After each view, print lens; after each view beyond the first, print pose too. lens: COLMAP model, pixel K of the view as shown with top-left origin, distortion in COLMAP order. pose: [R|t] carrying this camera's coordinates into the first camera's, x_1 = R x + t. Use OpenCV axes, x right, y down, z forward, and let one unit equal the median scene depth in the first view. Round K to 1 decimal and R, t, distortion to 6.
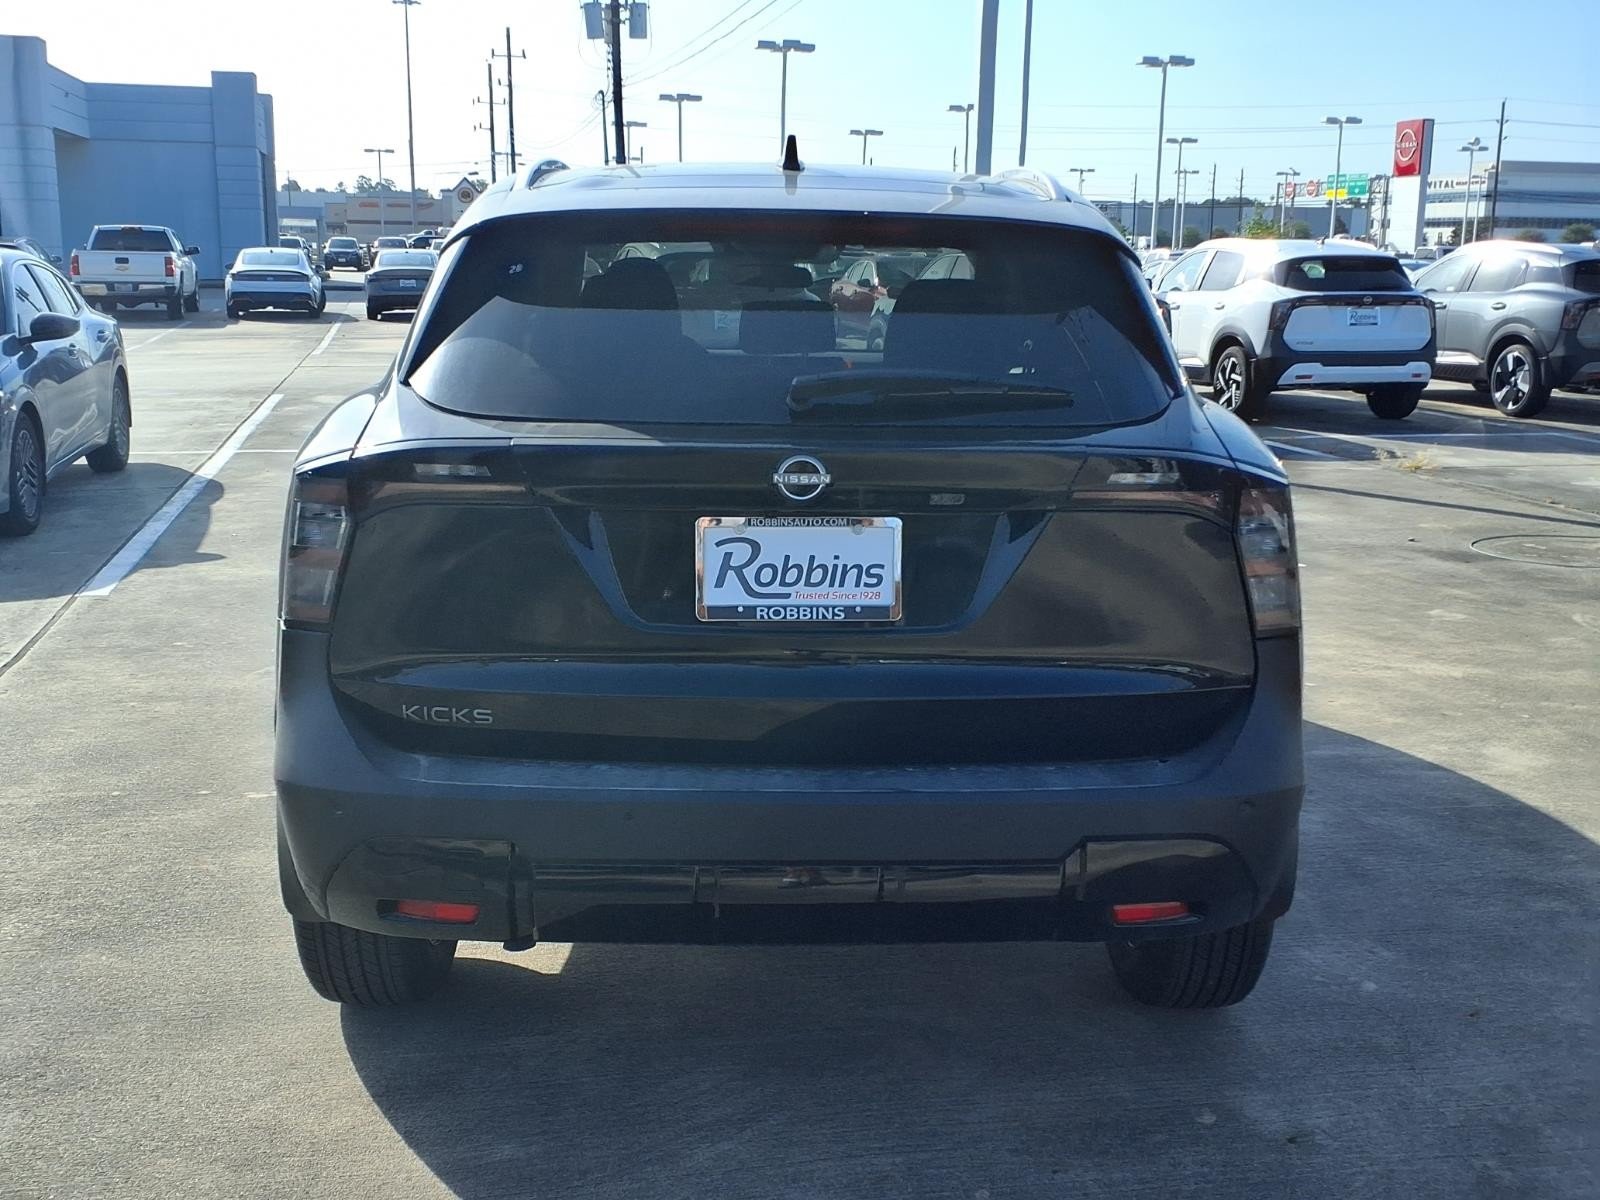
lens RADIAL K [[1723.9, 0, 765.6], [0, 1723.9, 506.1], [0, 0, 1]] dist [0.172169, -0.509443]
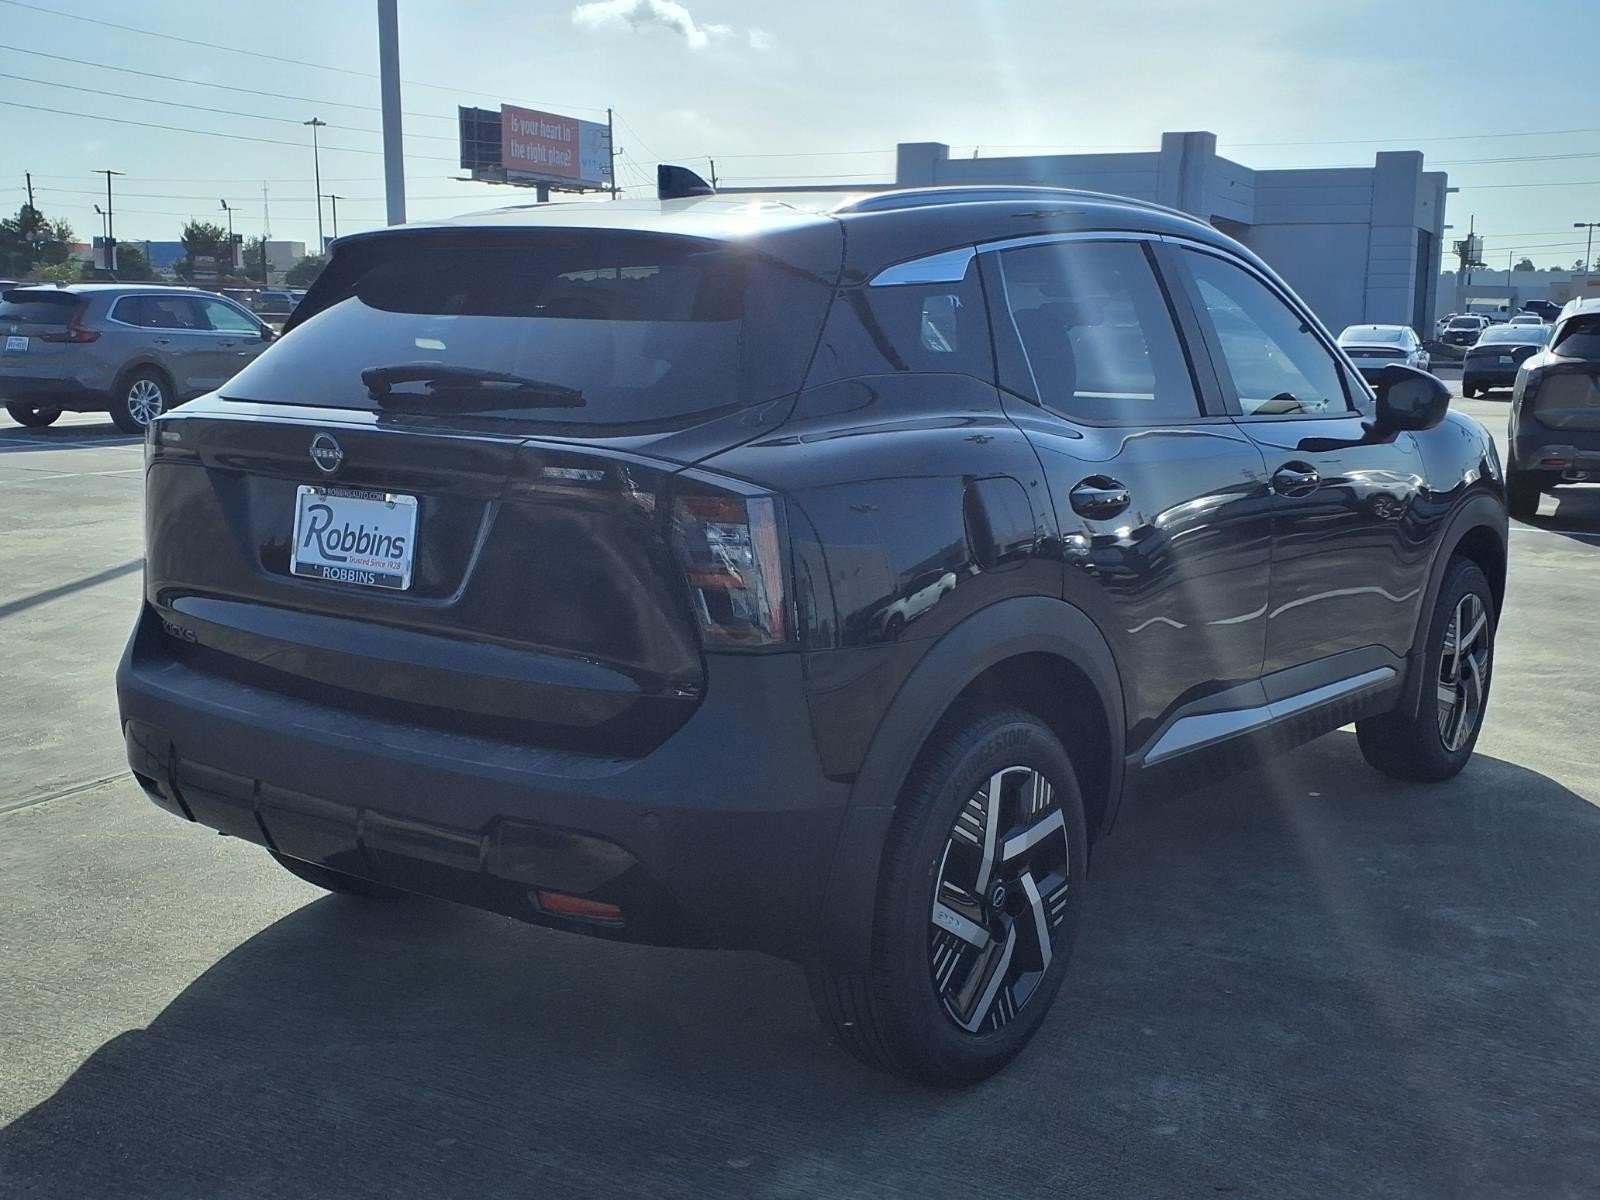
lens RADIAL K [[1648.8, 0, 743.1], [0, 1648.8, 550.1], [0, 0, 1]] dist [0.167838, -0.016471]
pose [[0.788252, 0.087143, -0.609151, 0.852435], [-0.097069, 0.995137, 0.016752, 0.002356], [0.607648, 0.045924, 0.792878, 0.281051]]
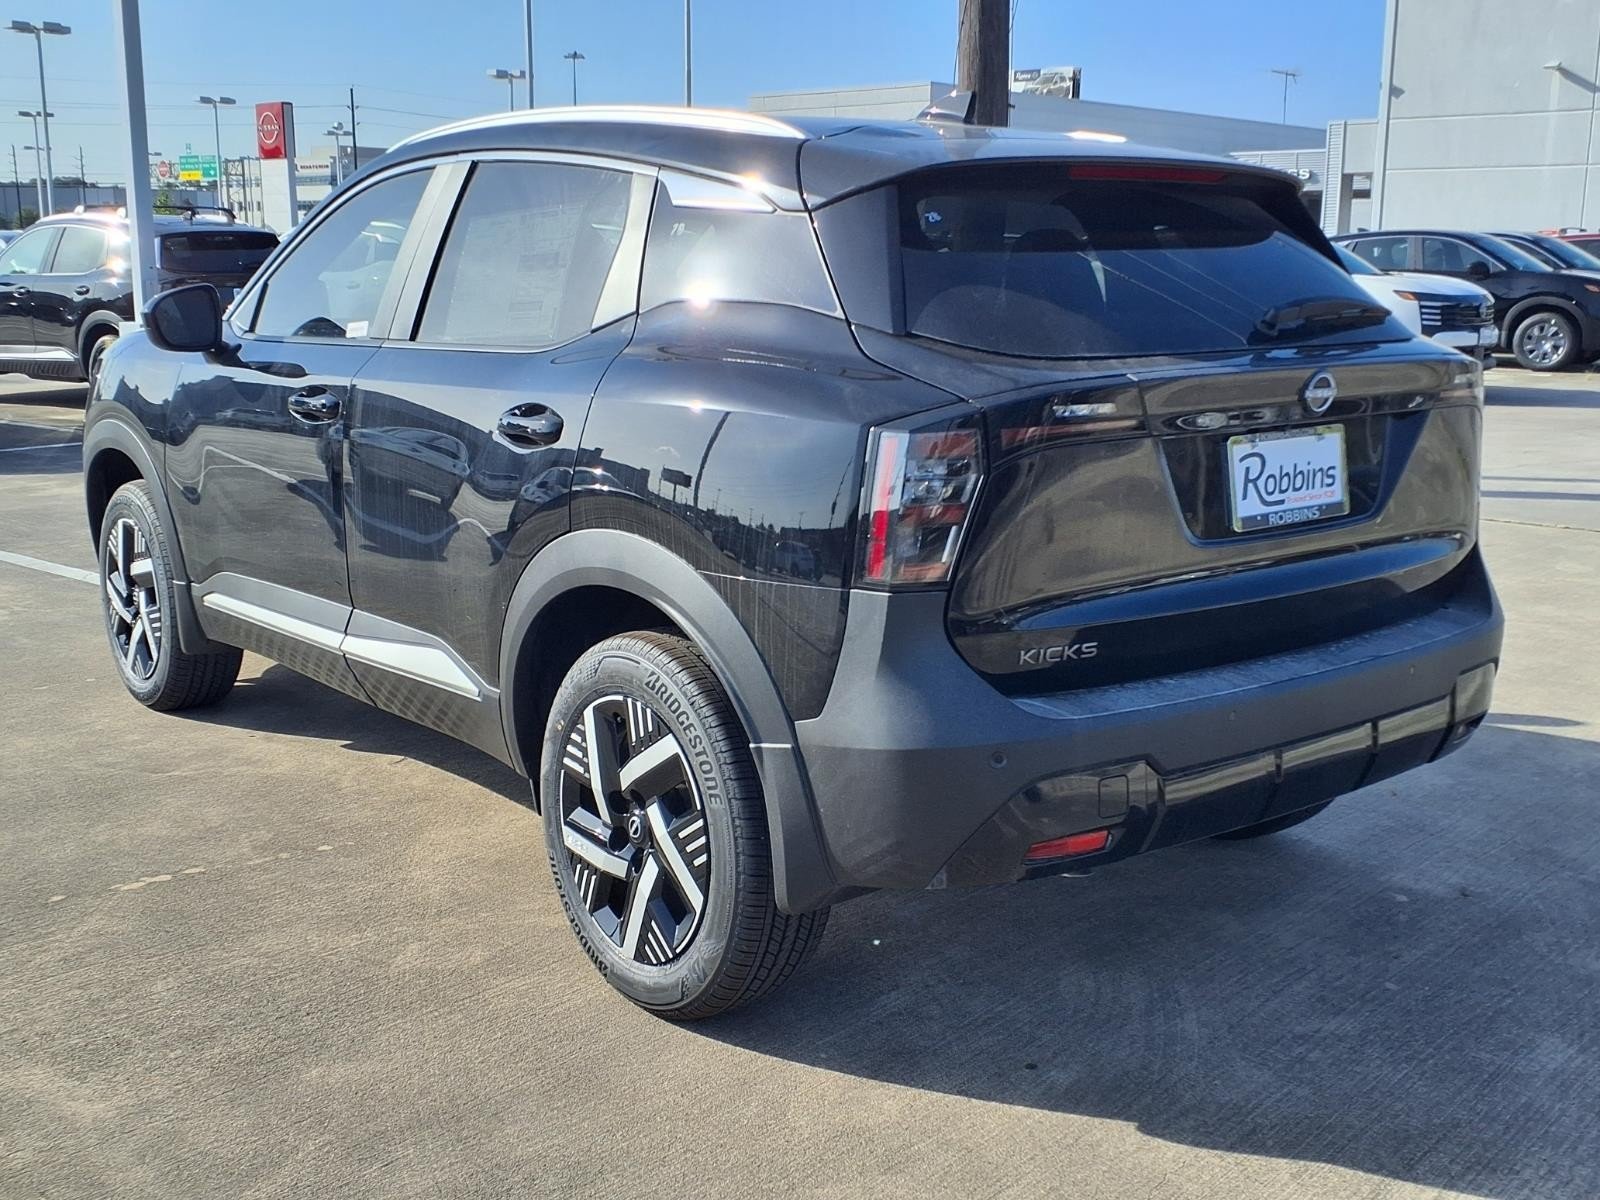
lens RADIAL K [[1720.3, 0, 793.3], [0, 1720.3, 544.1], [0, 0, 1]] dist [0.185406, -0.413641]
pose [[0.794012, -0.113191, 0.597271, -0.876154], [0.095160, 0.993543, 0.061784, -0.019284], [-0.600408, 0.007780, 0.799656, 0.283408]]
